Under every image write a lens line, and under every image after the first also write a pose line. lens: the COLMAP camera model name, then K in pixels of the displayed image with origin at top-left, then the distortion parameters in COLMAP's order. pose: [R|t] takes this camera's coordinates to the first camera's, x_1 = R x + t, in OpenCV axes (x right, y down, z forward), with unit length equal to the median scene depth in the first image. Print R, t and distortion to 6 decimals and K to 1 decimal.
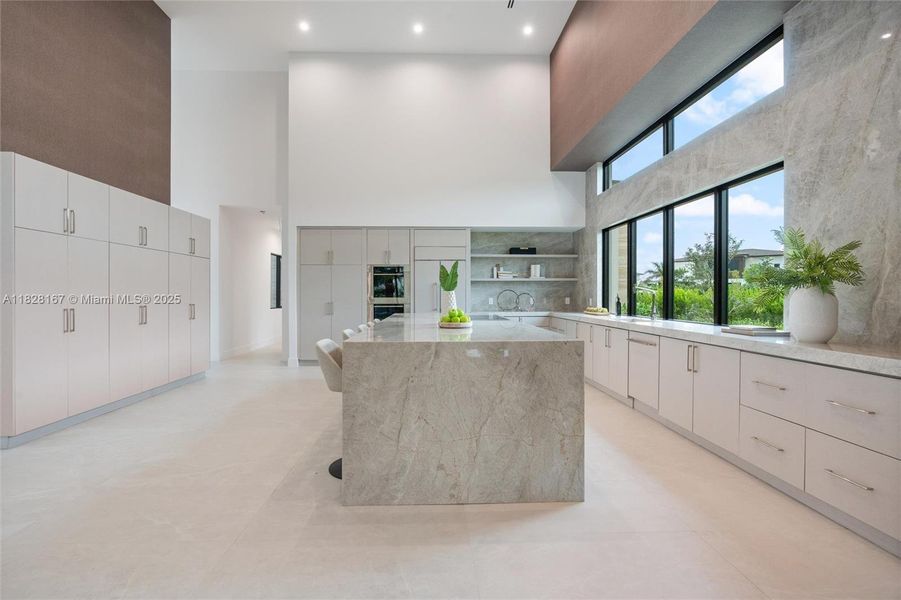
lens RADIAL K [[404.9, 0, 443.2], [0, 404.9, 292.5], [0, 0, 1]] dist [-0.002007, 0.000021]
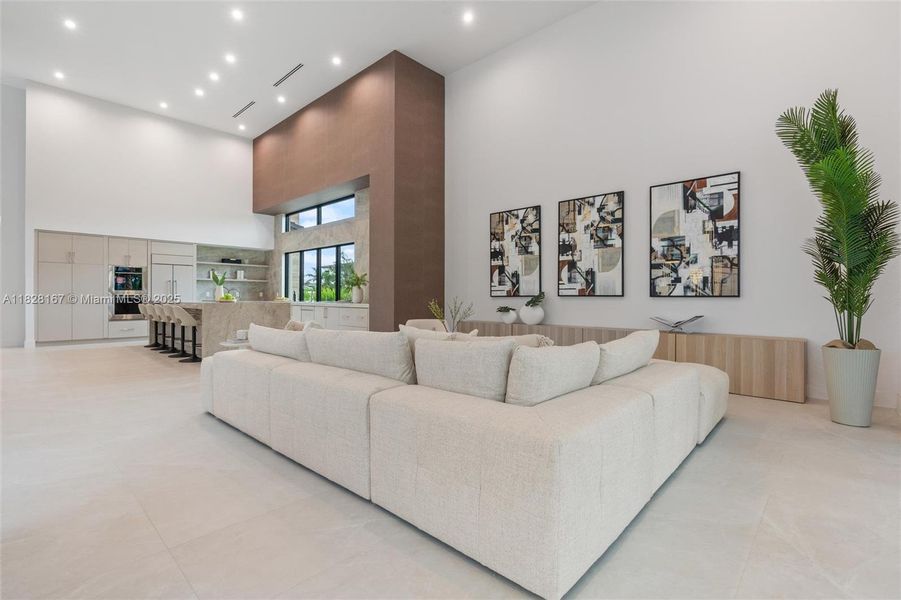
lens RADIAL K [[427.4, 0, 434.0], [0, 427.4, 298.5], [0, 0, 1]] dist [-0.000831, 0.000166]
pose [[0.725106, 0.002466, 0.688633, -0.376104], [-0.009169, 0.999940, 0.006073, 0.021596], [-0.688576, -0.010717, 0.725085, -0.716574]]
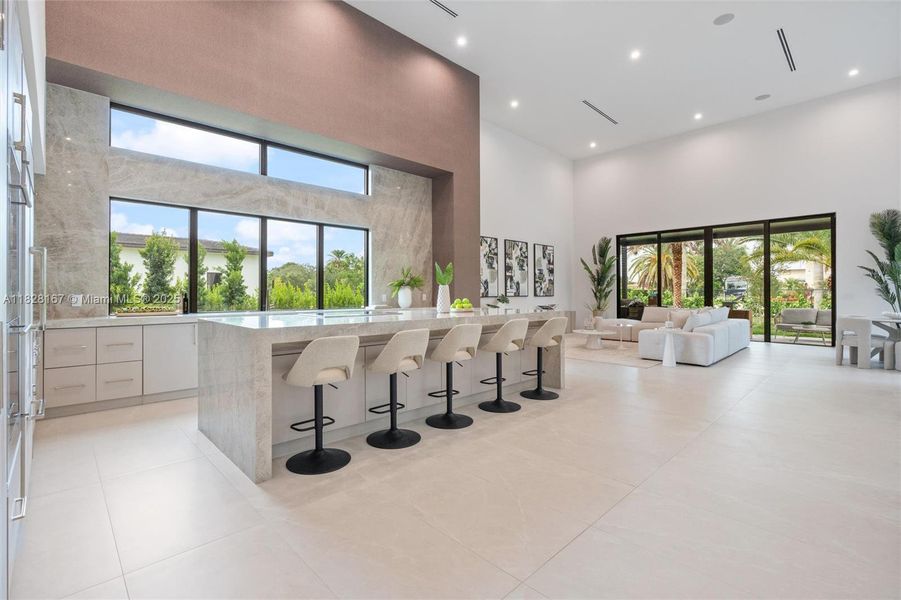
lens RADIAL K [[427.4, 0, 434.0], [0, 427.4, 298.5], [0, 0, 1]] dist [-0.000831, 0.000166]
pose [[-0.676374, 0.021505, 0.736244, -0.494259], [0.020020, 0.999741, -0.010810, 0.038389], [-0.736286, 0.007428, -0.676629, 1.038210]]
